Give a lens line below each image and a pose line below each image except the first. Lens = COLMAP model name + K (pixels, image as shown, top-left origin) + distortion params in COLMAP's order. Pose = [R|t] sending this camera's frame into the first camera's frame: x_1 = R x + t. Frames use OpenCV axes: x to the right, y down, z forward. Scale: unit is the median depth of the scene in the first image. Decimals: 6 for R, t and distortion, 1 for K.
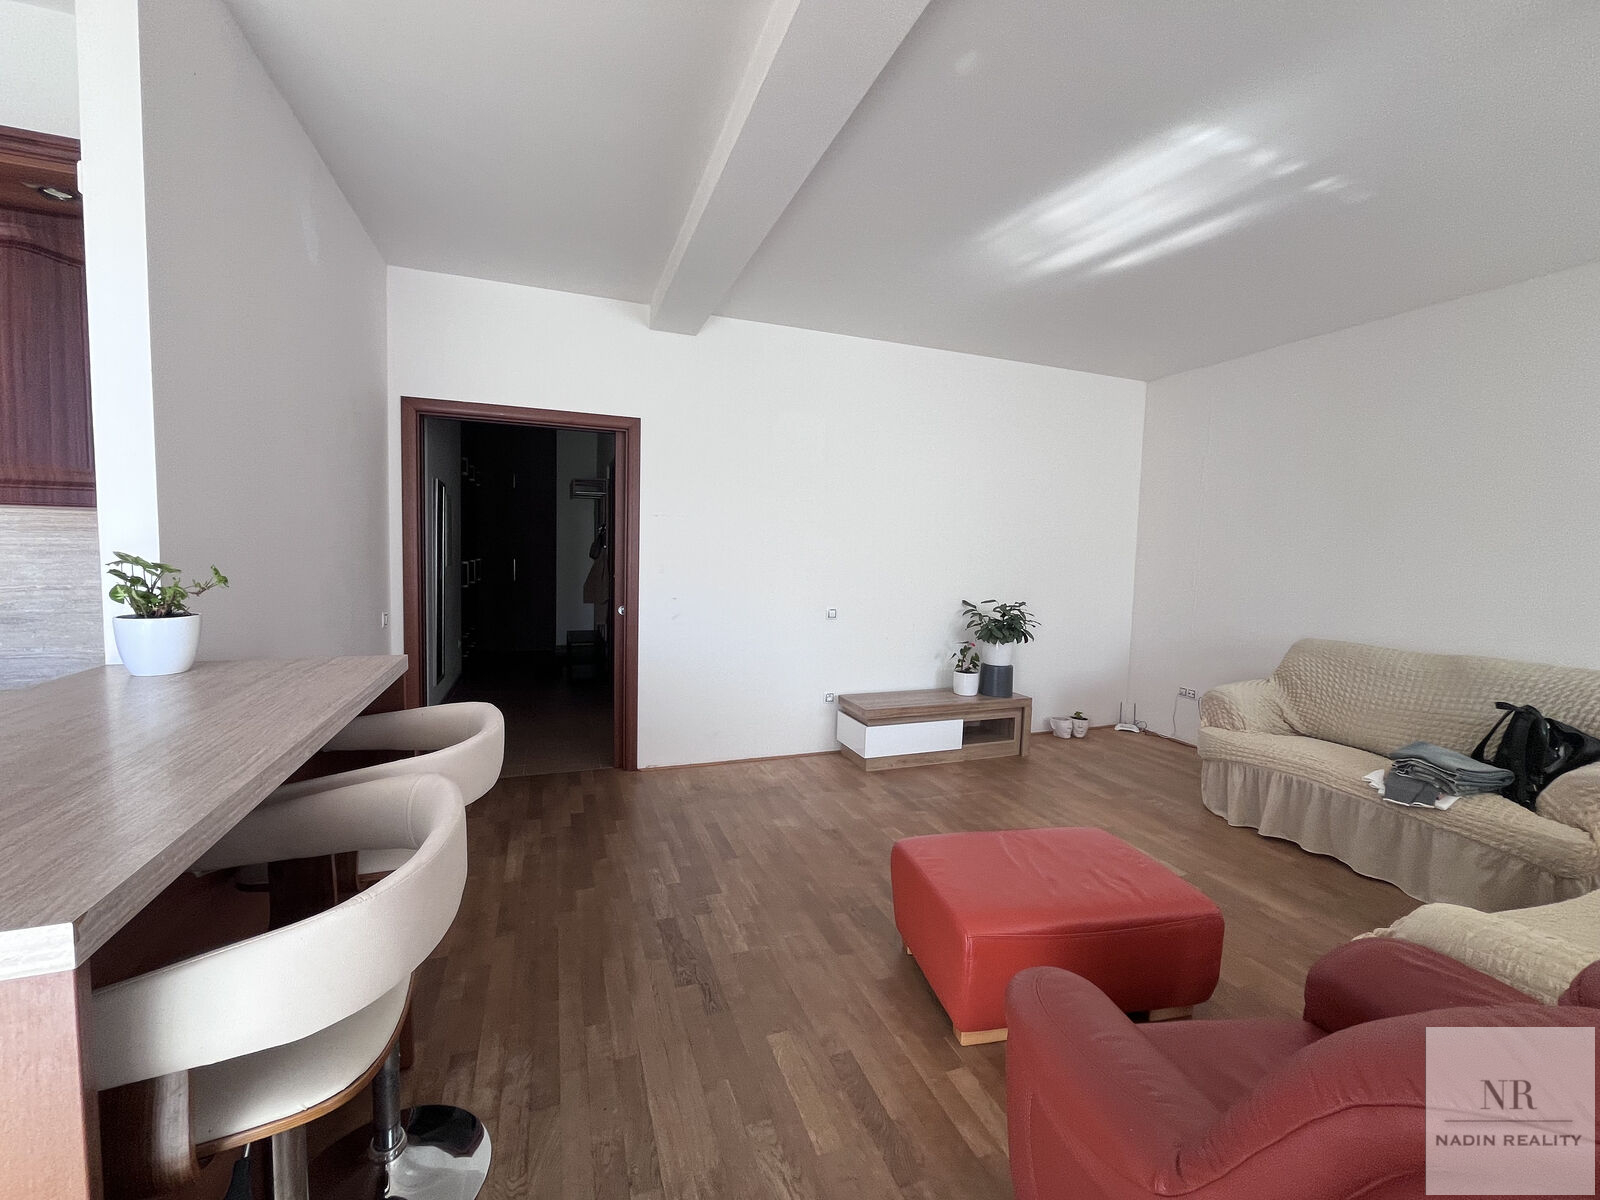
lens RADIAL K [[648.4, 0, 795.1], [0, 648.4, 593.6], [0, 0, 1]] dist [-0.005383, -0.000178]
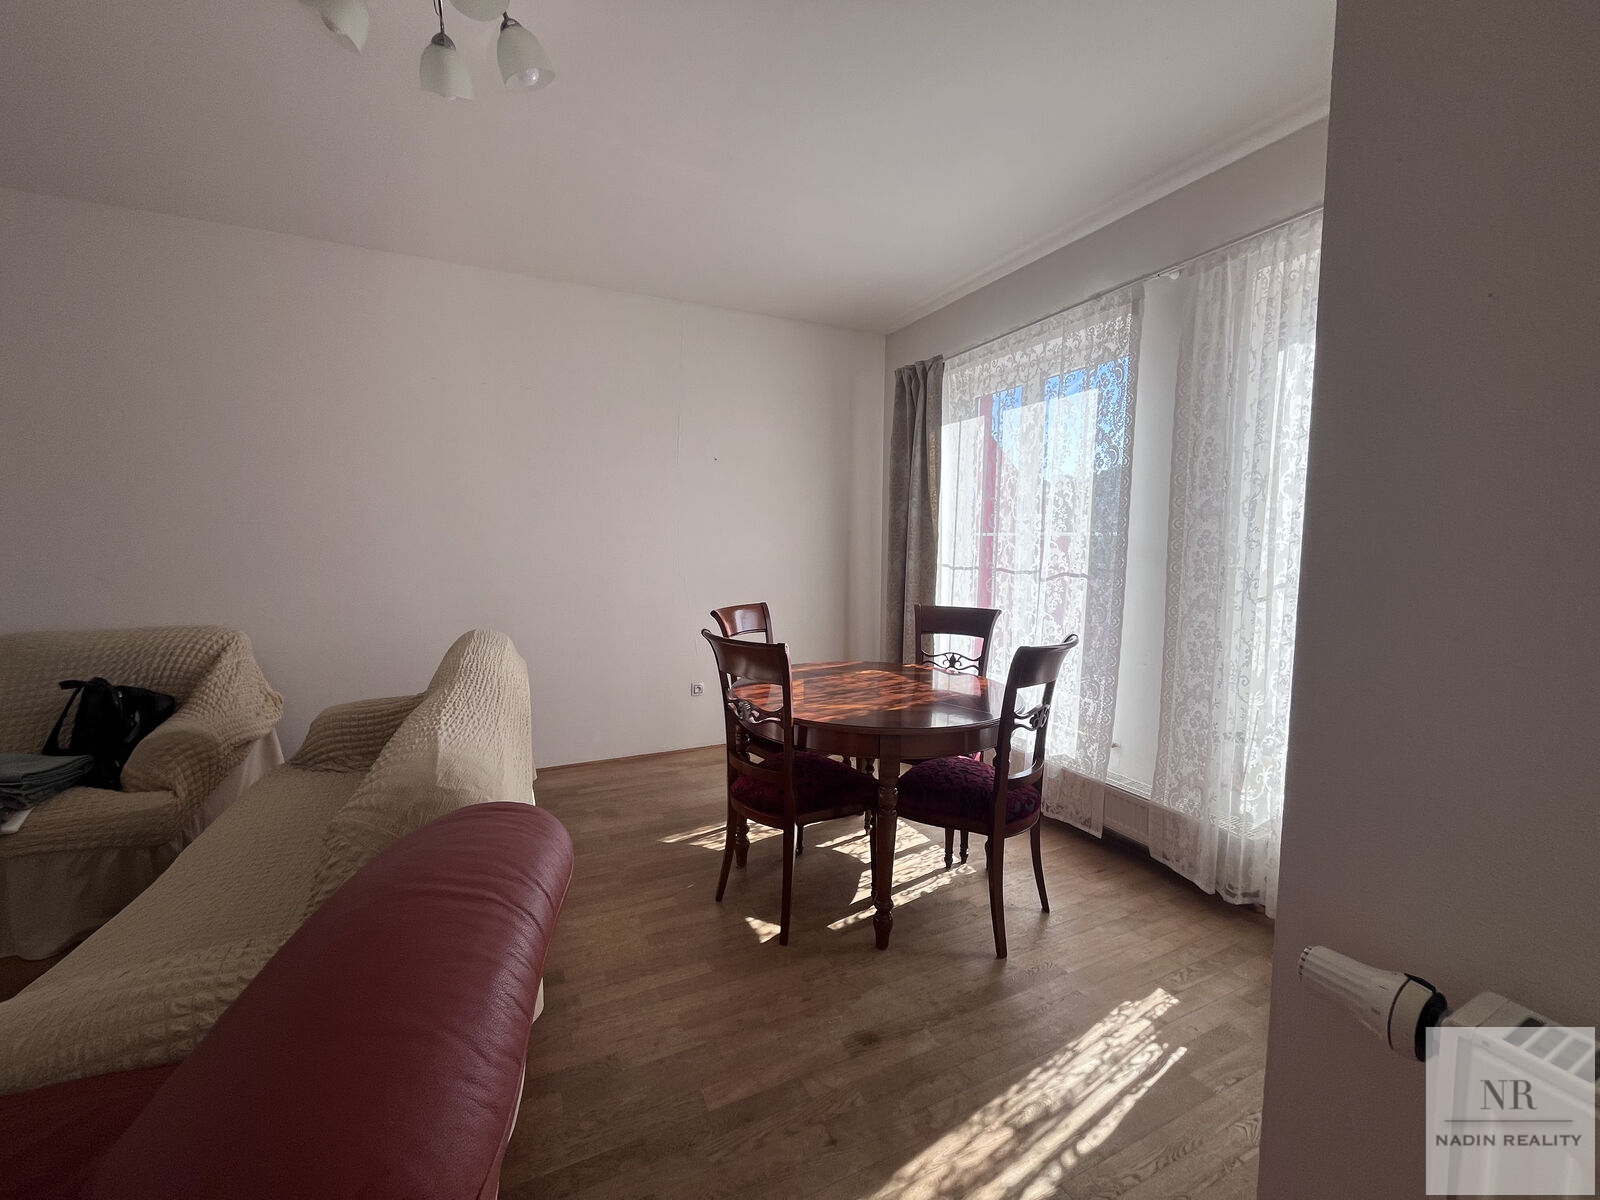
lens RADIAL K [[648.4, 0, 798.2], [0, 648.4, 596.6], [0, 0, 1]] dist [-0.005383, -0.000178]
pose [[-0.094045, -0.117067, 0.988661, 0.169030], [0.051875, 0.991137, 0.122295, -0.000792], [-0.994216, 0.062788, -0.087139, 0.088730]]
